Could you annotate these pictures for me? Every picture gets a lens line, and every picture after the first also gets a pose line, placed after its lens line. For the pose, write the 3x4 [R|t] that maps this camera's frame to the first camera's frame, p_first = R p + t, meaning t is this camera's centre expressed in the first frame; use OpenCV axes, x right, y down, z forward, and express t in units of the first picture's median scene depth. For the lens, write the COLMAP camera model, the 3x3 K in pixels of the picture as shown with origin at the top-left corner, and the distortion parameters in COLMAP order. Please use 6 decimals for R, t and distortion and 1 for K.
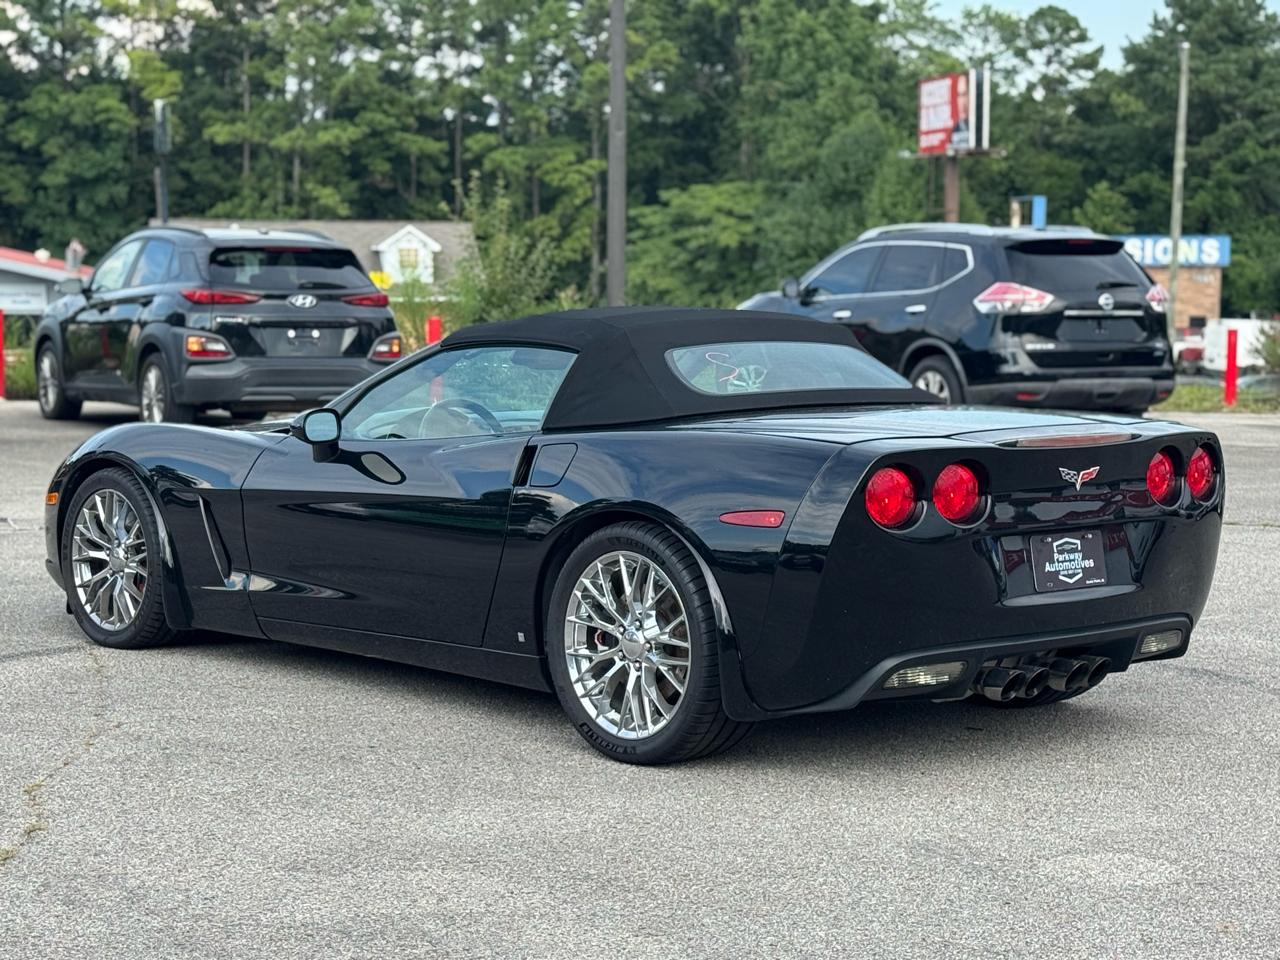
lens RADIAL K [[2635.1, 0, 640.0], [0, 2635.1, 480.0], [0, 0, 1]] dist [0.169581, -0.049323]
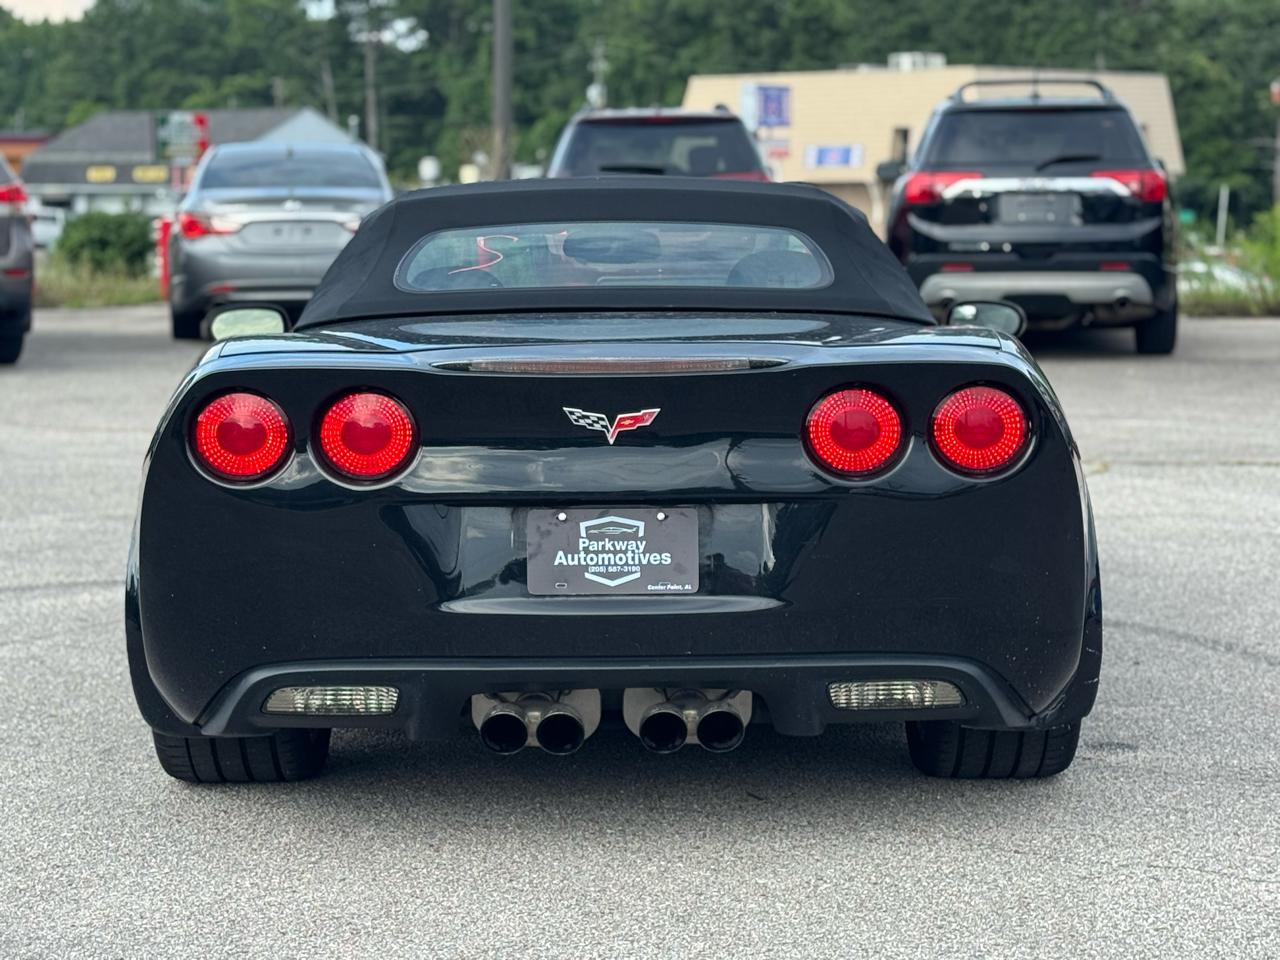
lens RADIAL K [[2667.3, 0, 640.0], [0, 2667.3, 480.0], [0, 0, 1]] dist [0.134077, 0.334992]
pose [[0.738994, 0.060866, -0.670957, 0.235227], [-0.042291, 0.998137, 0.043966, -0.006256], [0.672384, -0.004115, 0.740191, 0.202409]]
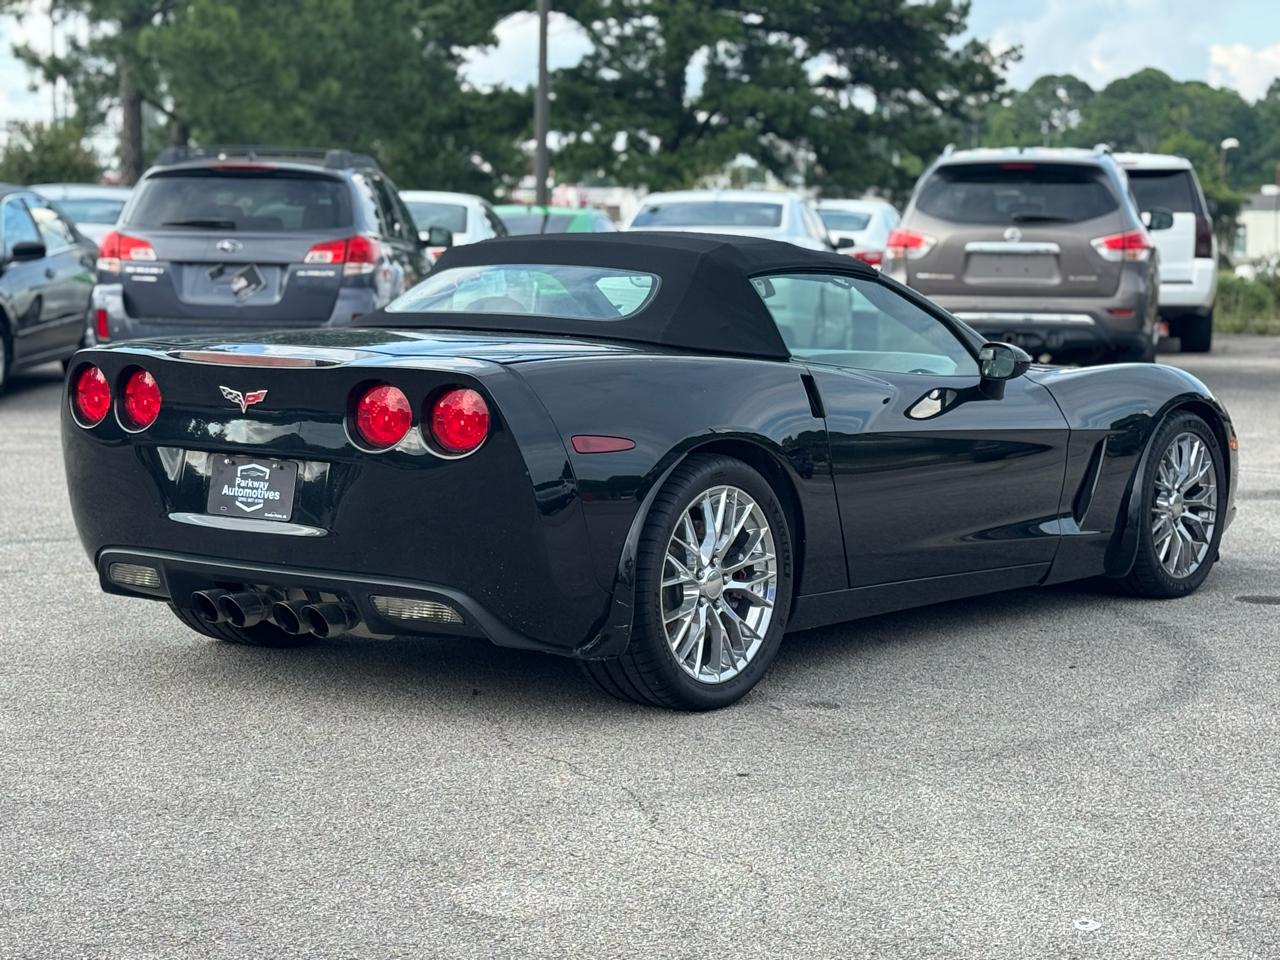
lens RADIAL K [[2683.6, 0, 611.7], [0, 2683.6, 436.6], [0, 0, 1]] dist [0.189130, -0.214527]
pose [[0.162445, 0.071272, -0.984140, 0.435893], [-0.091201, 0.994203, 0.056947, -0.020870], [0.982494, 0.080504, 0.168003, 0.374779]]
